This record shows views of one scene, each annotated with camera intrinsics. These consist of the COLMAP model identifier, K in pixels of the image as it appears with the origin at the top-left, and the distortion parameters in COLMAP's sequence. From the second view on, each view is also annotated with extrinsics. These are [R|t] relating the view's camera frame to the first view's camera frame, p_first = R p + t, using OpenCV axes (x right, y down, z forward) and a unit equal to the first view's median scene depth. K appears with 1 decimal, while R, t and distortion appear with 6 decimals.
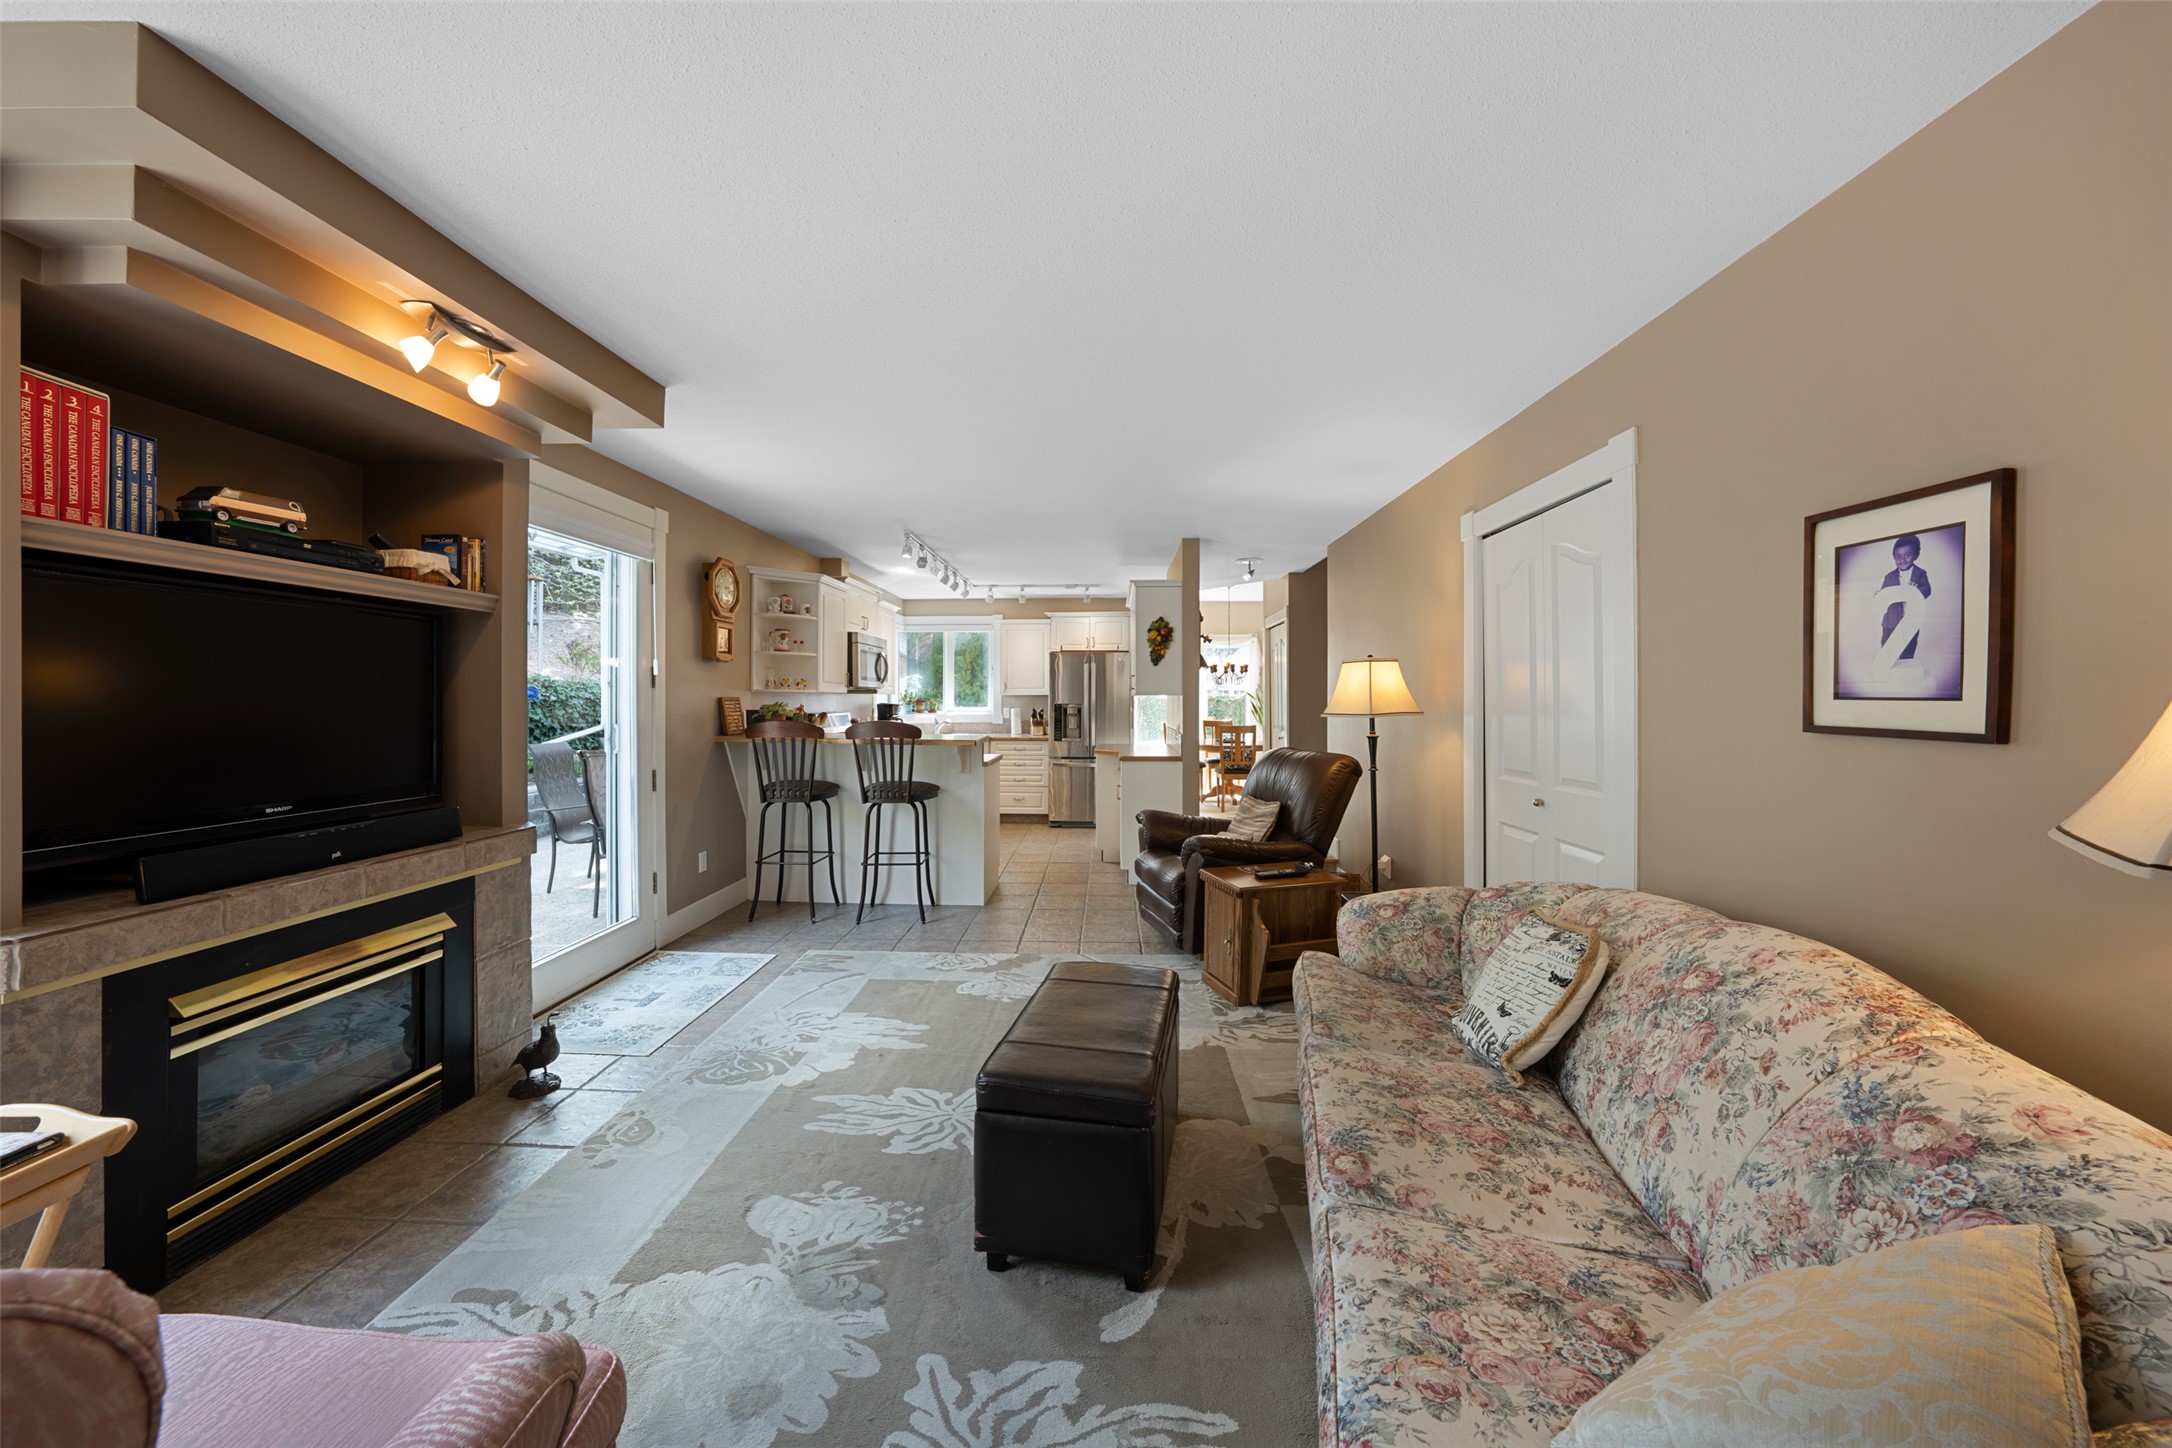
lens RADIAL K [[760.8, 0, 1085.0], [0, 760.8, 691.1], [0, 0, 1]] dist [-0.024510, 0.005472]
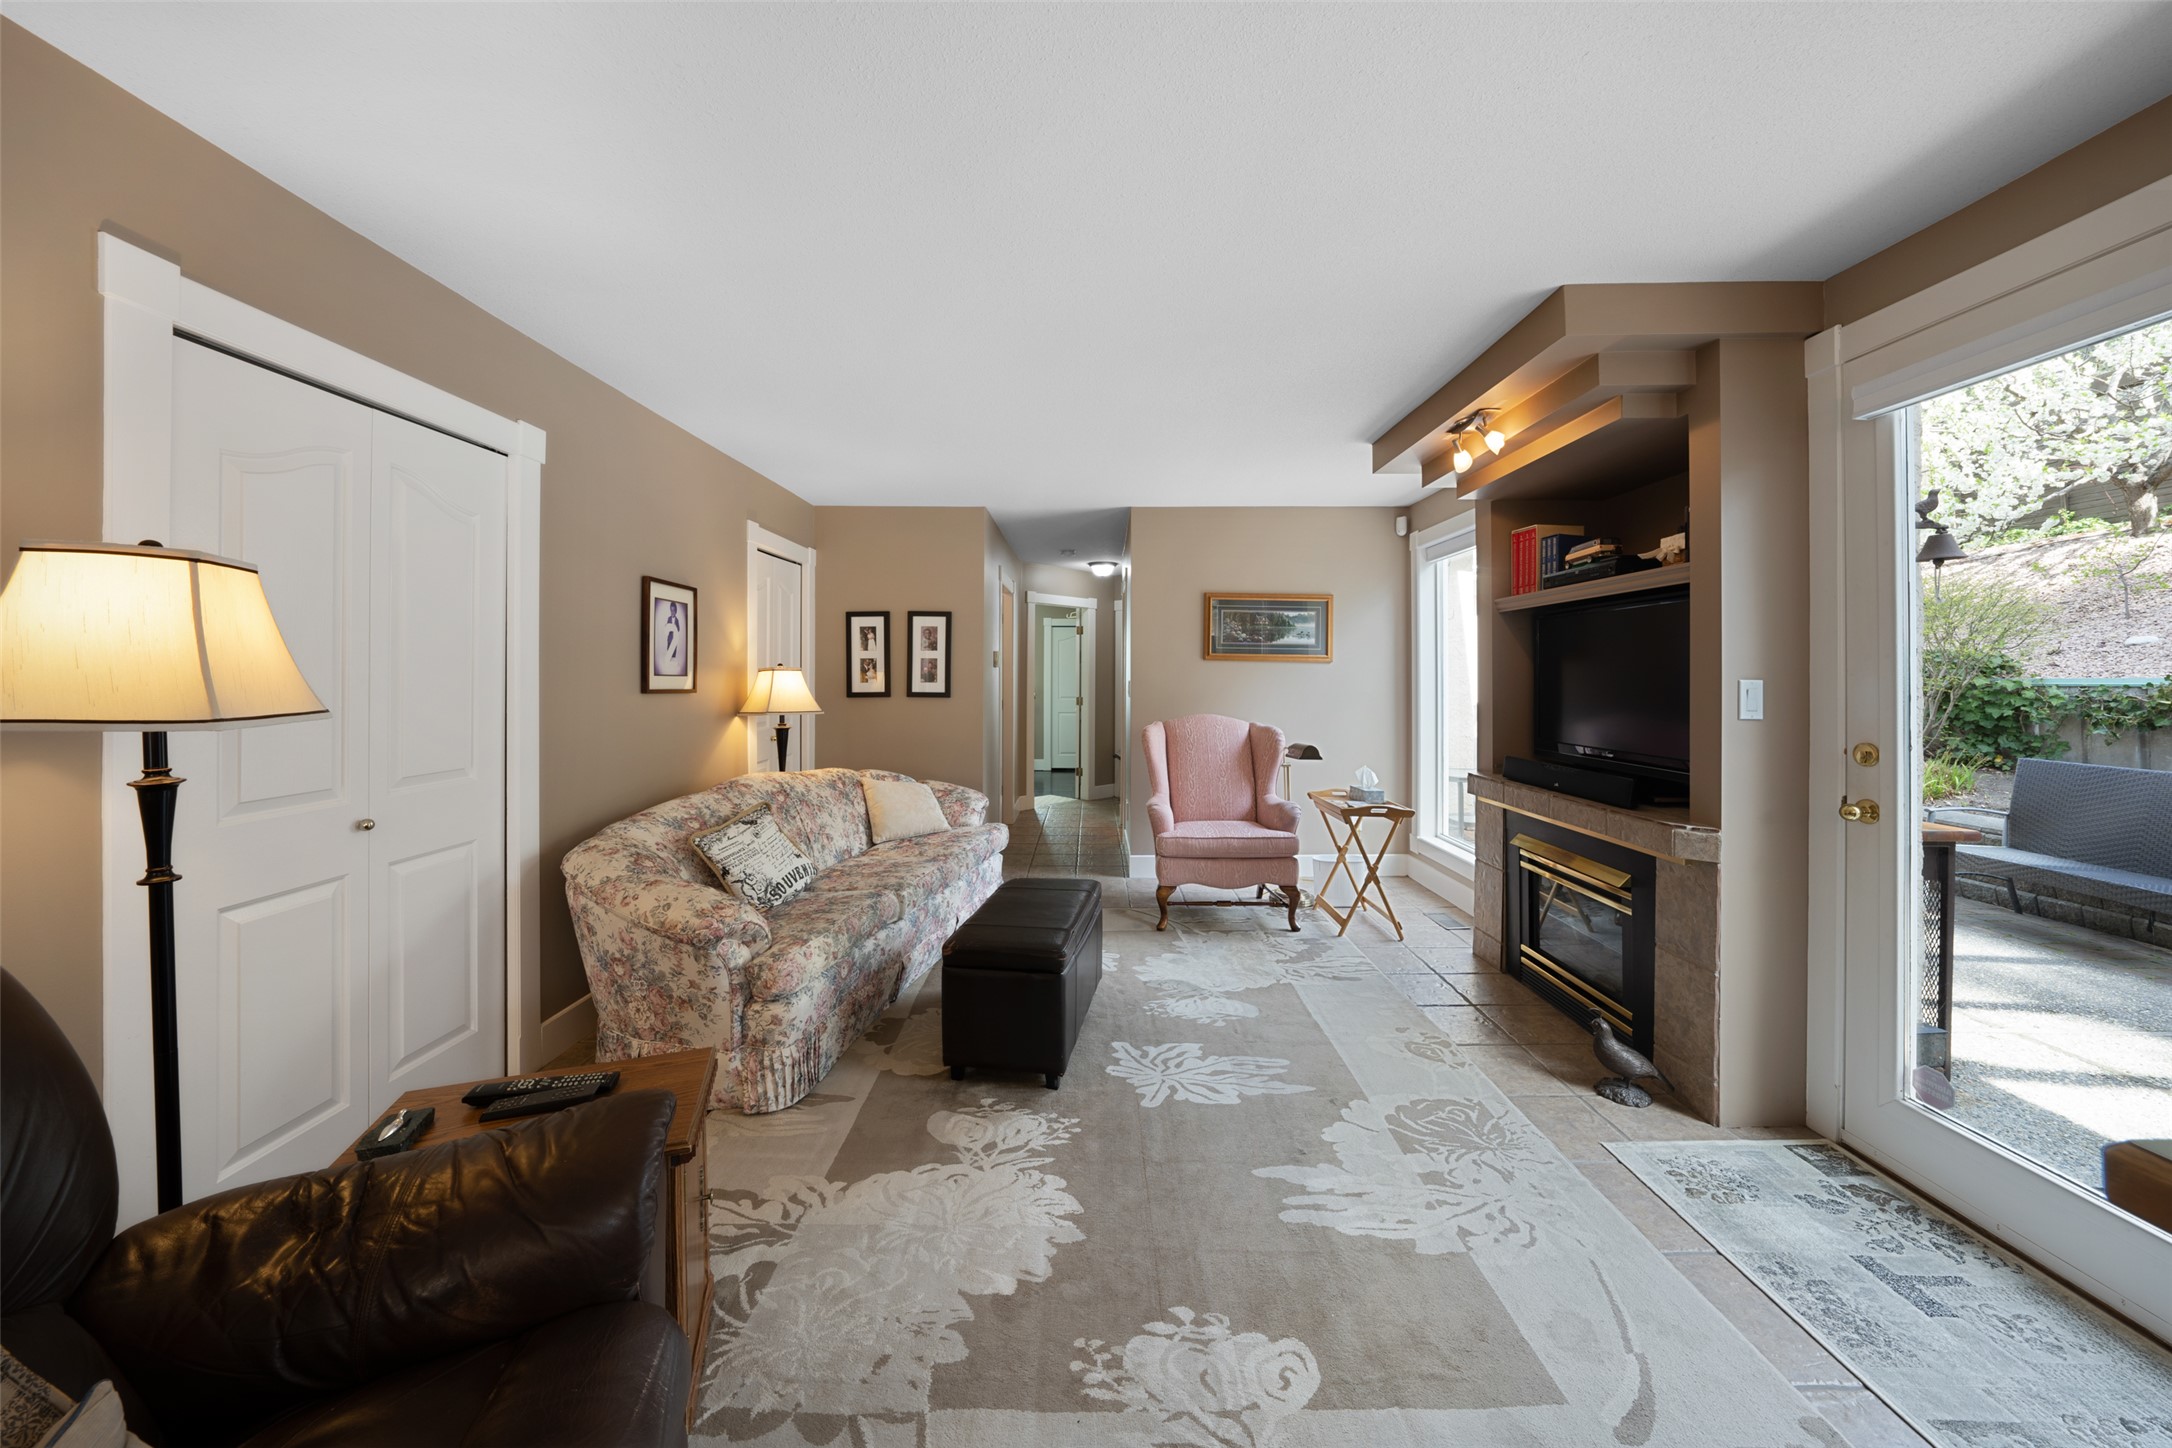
lens RADIAL K [[757.0, 0, 1085.5], [0, 757.0, 672.9], [0, 0, 1]] dist [-0.020148, 0.005270]
pose [[-0.999613, -0.002608, -0.027693, -0.032725], [-0.002167, 0.999870, -0.015961, 0.018201], [0.027731, -0.015894, -0.999489, 1.670556]]
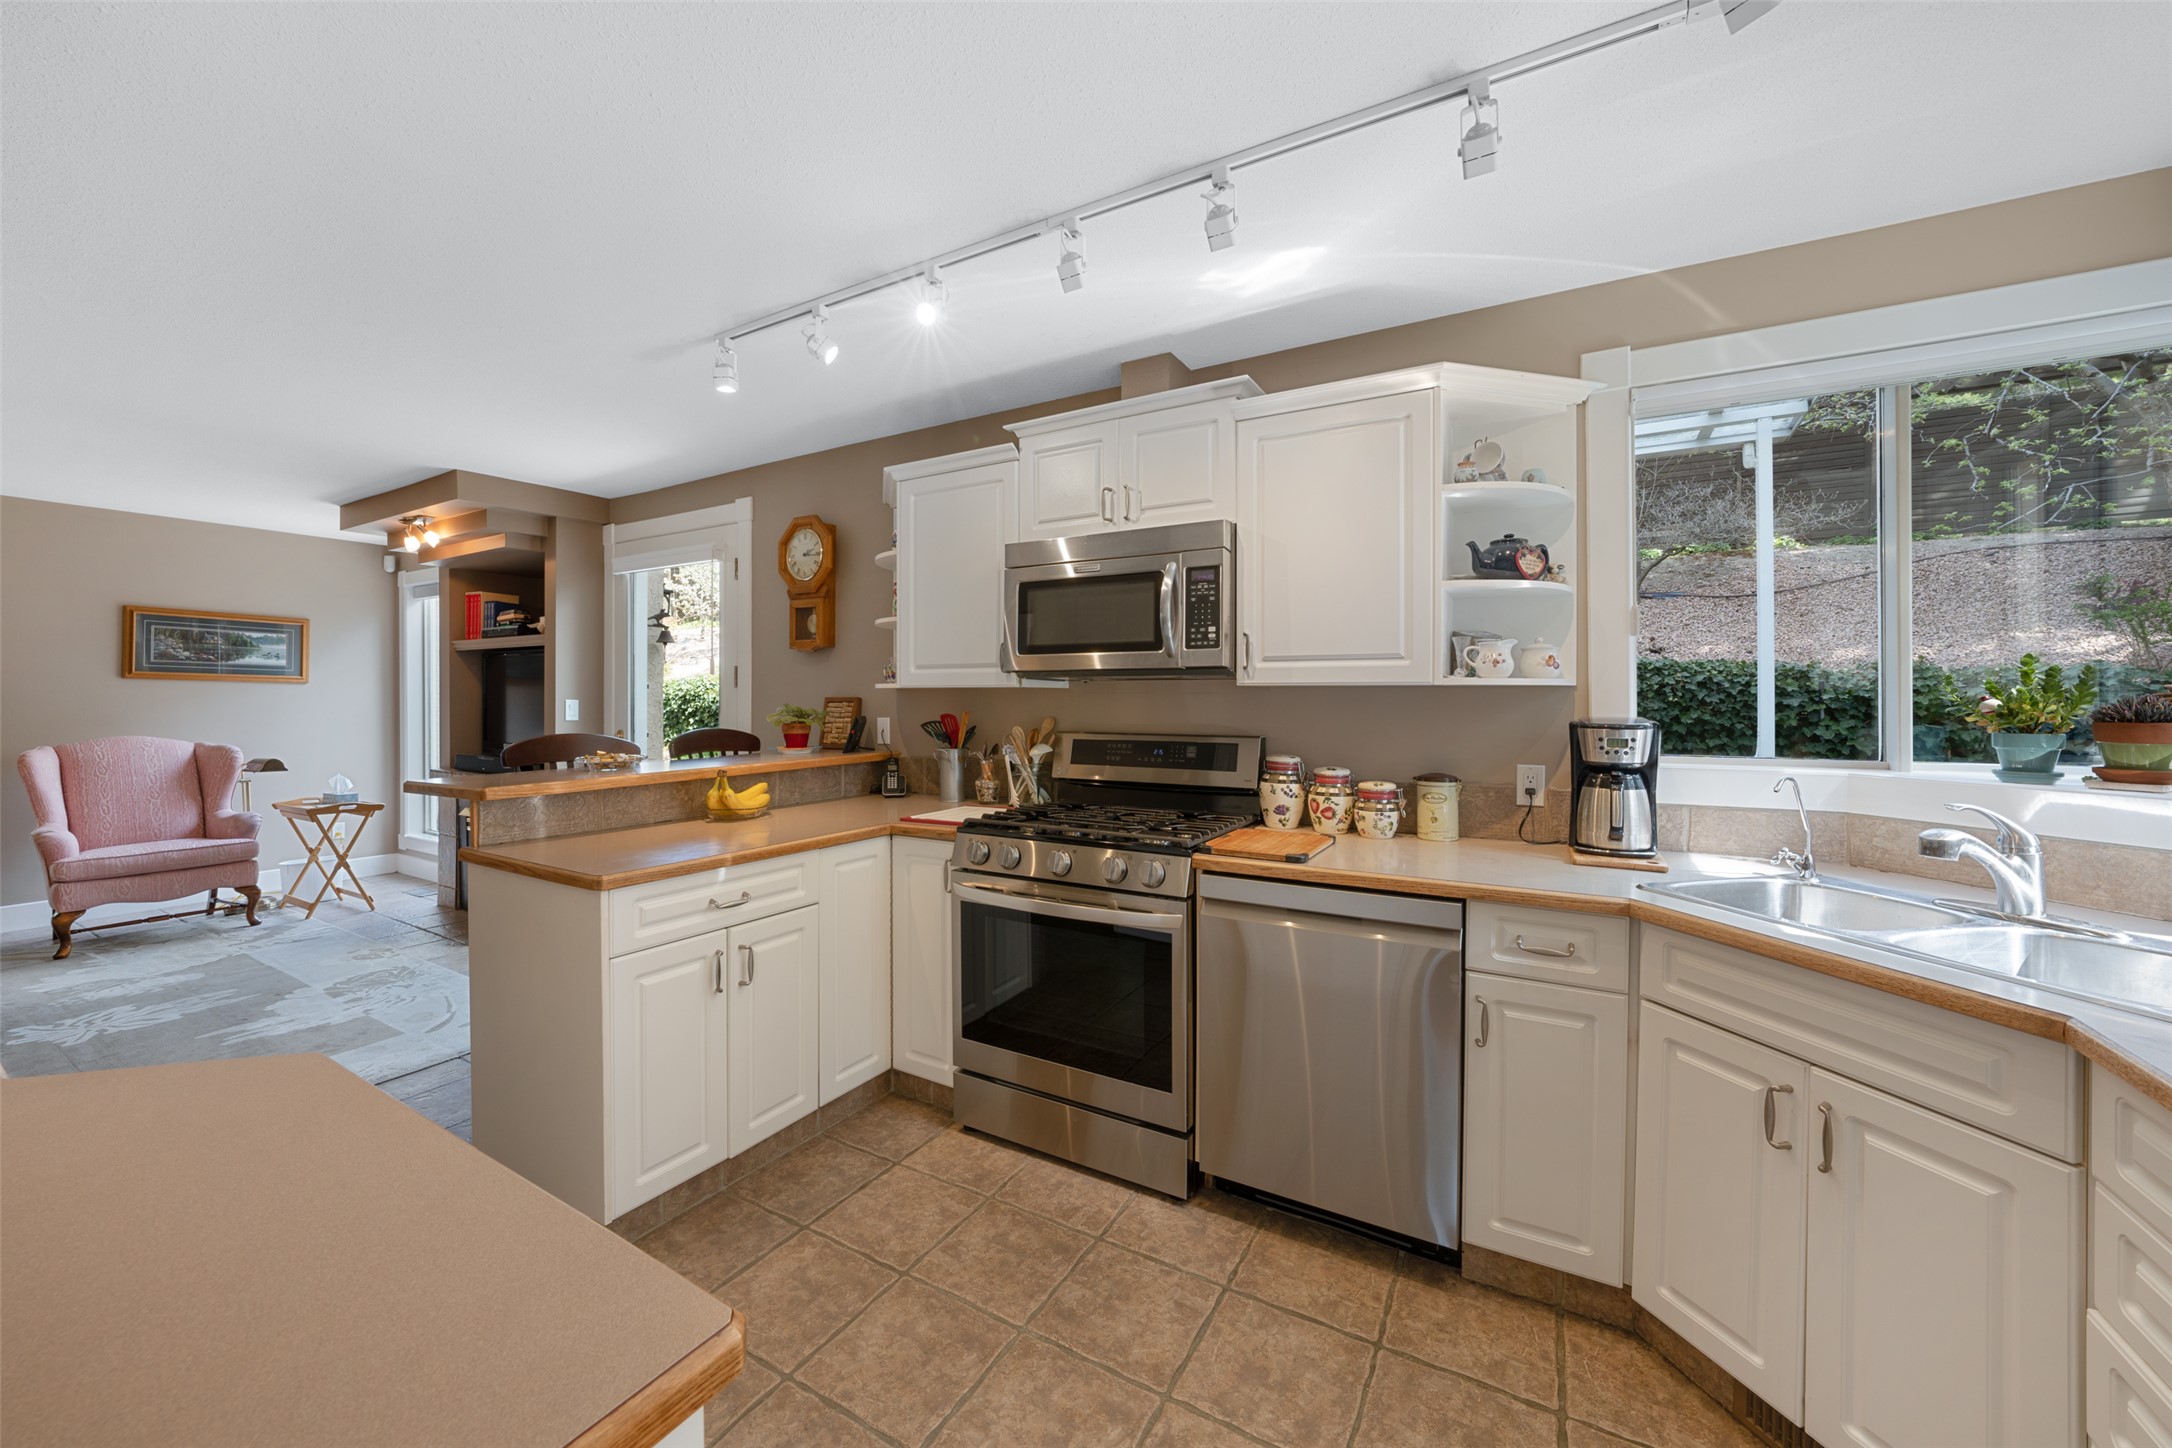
lens RADIAL K [[800.1, 0, 1082.6], [0, 800.1, 709.7], [0, 0, 1]] dist [-0.026145, 0.007319]
pose [[-0.467613, 0.003909, -0.883925, 0.158443], [0.002963, 0.999992, 0.002856, 0.028664], [0.883928, -0.001283, -0.467621, 2.503888]]
